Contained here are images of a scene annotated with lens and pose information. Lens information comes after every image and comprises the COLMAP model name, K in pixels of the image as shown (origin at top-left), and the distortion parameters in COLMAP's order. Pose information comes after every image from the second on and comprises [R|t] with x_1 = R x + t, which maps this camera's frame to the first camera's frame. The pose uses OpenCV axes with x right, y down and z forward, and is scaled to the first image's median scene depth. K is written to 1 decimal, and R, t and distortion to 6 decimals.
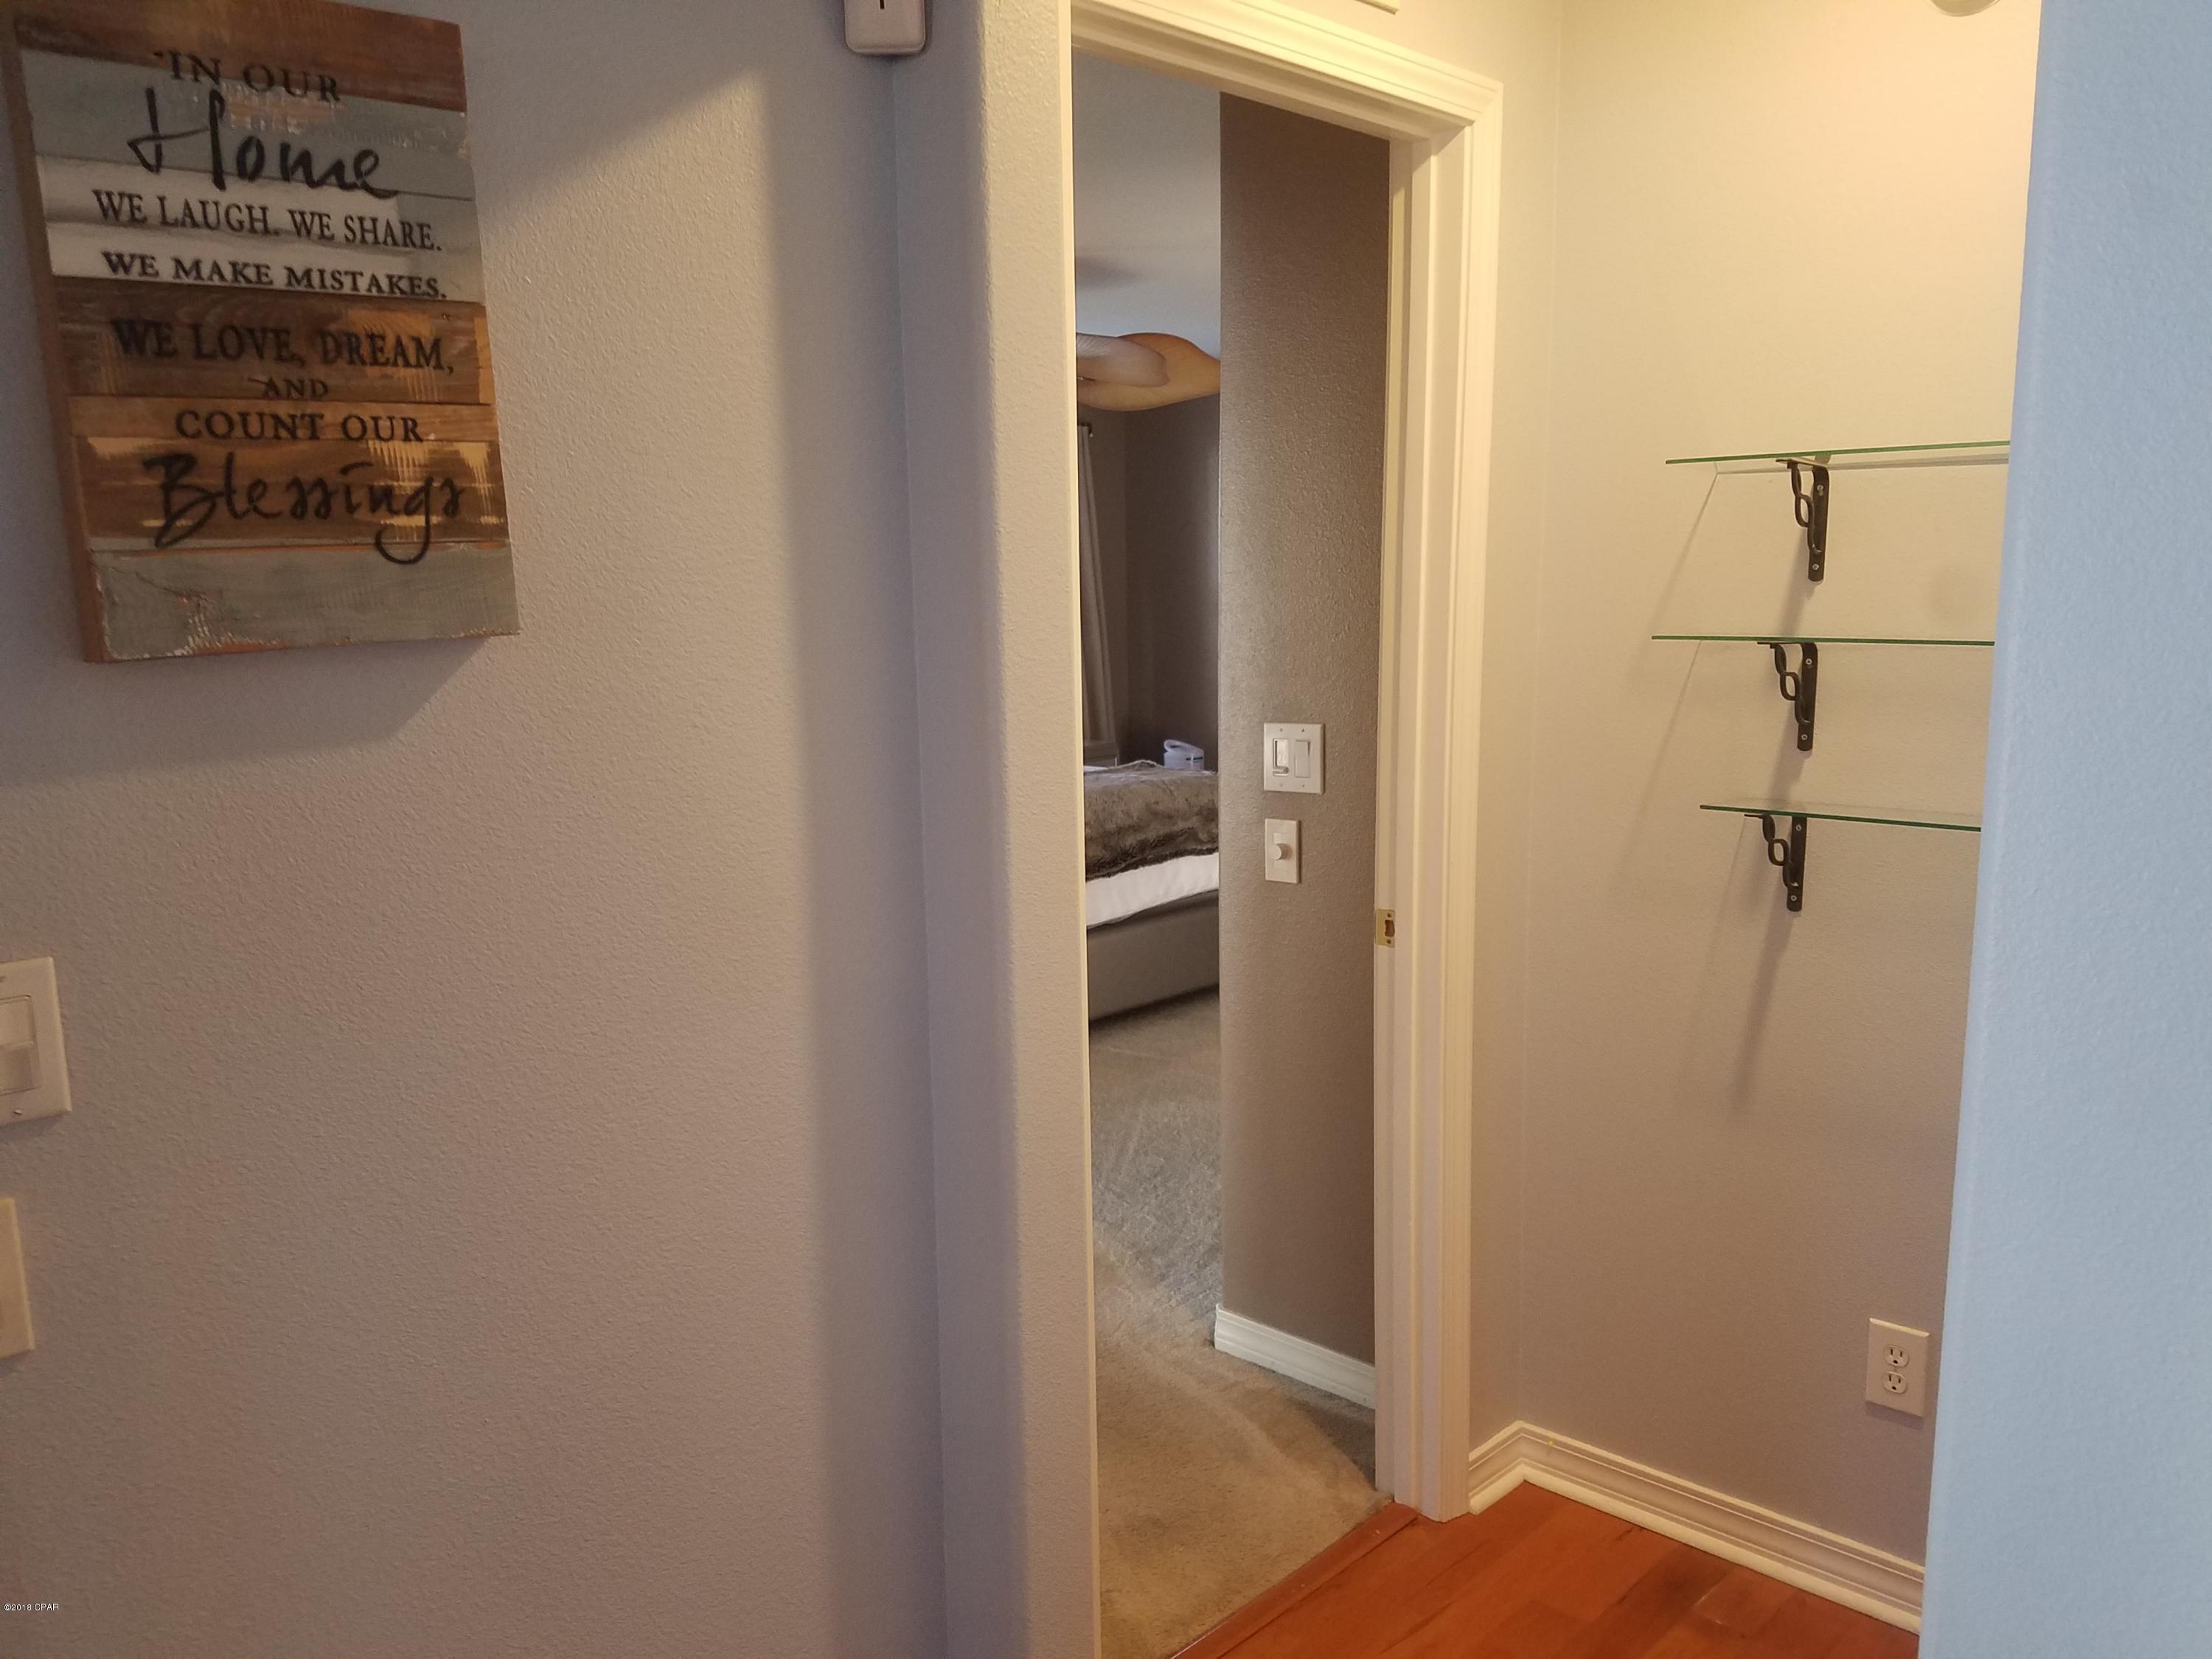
lens RADIAL K [[1711.6, 0, 1105.3], [0, 1711.6, 842.5], [0, 0, 1]] dist [0.076760, -0.107378]
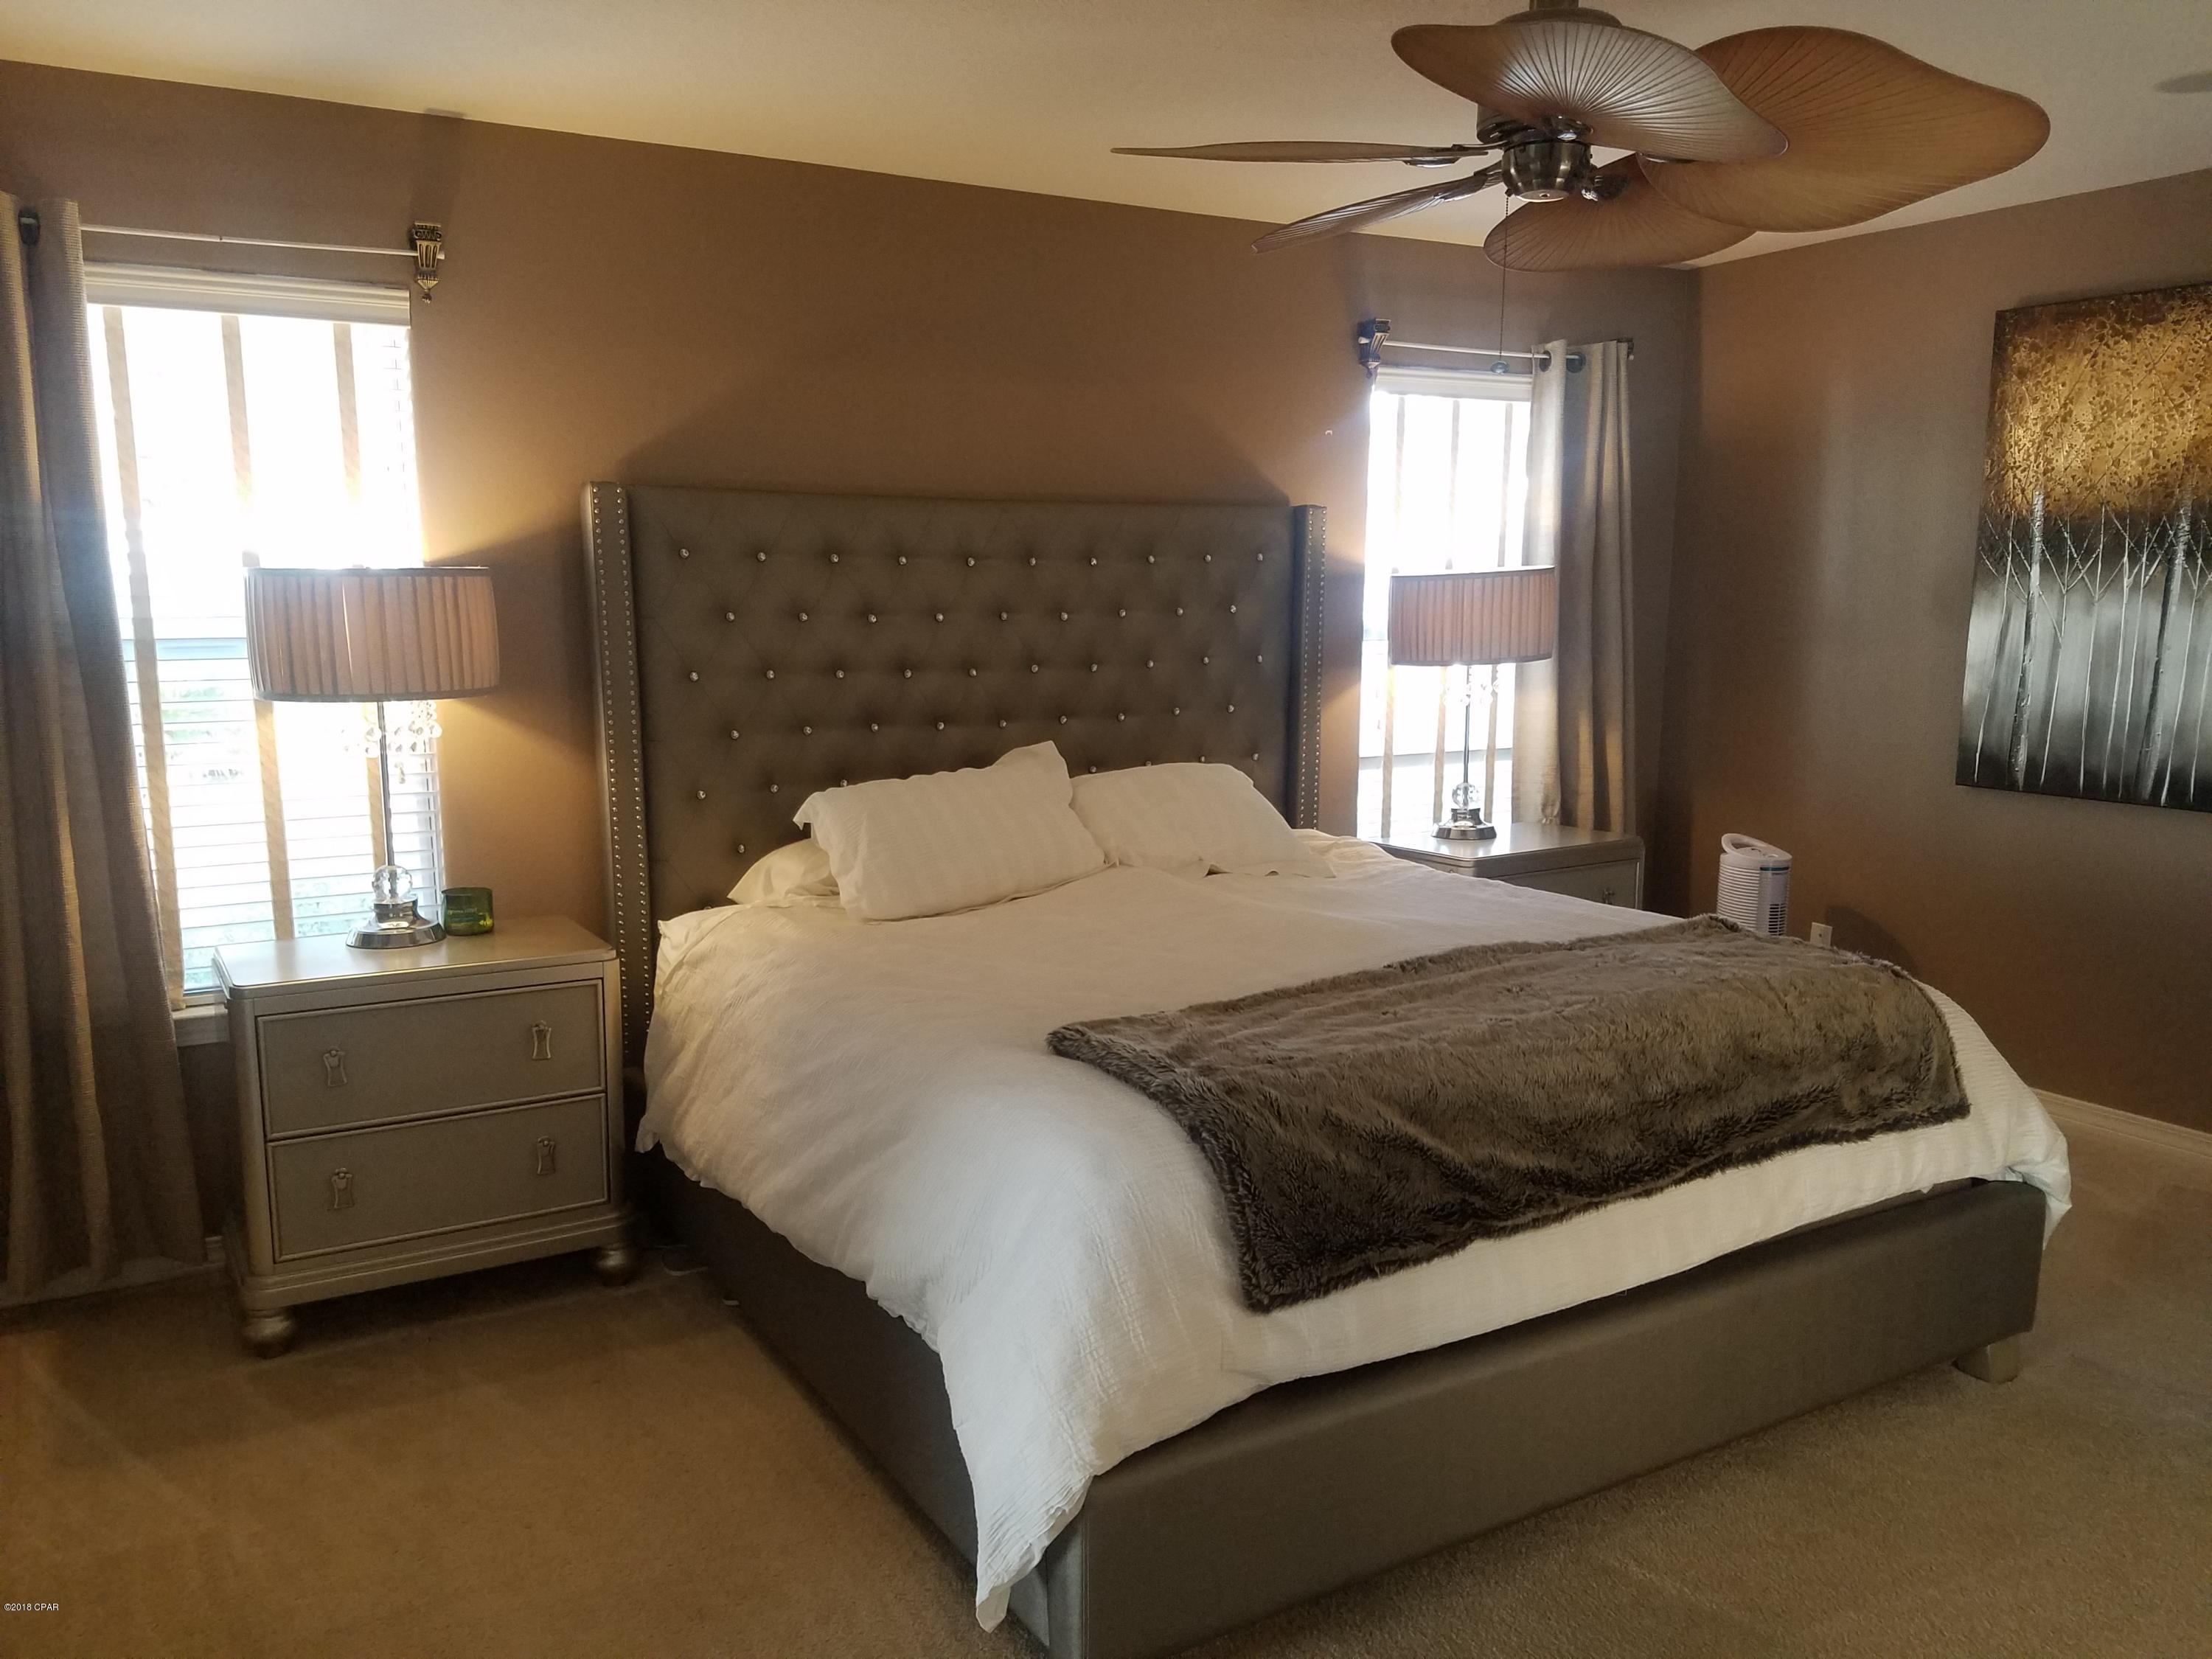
lens RADIAL K [[1711.6, 0, 1118.1], [0, 1711.6, 834.5], [0, 0, 1]] dist [0.076760, -0.107378]
pose [[0.962026, 0.050050, -0.268332, -0.015380], [-0.053356, 0.998563, -0.005038, -0.067560], [0.267694, 0.019164, 0.963313, 0.480744]]
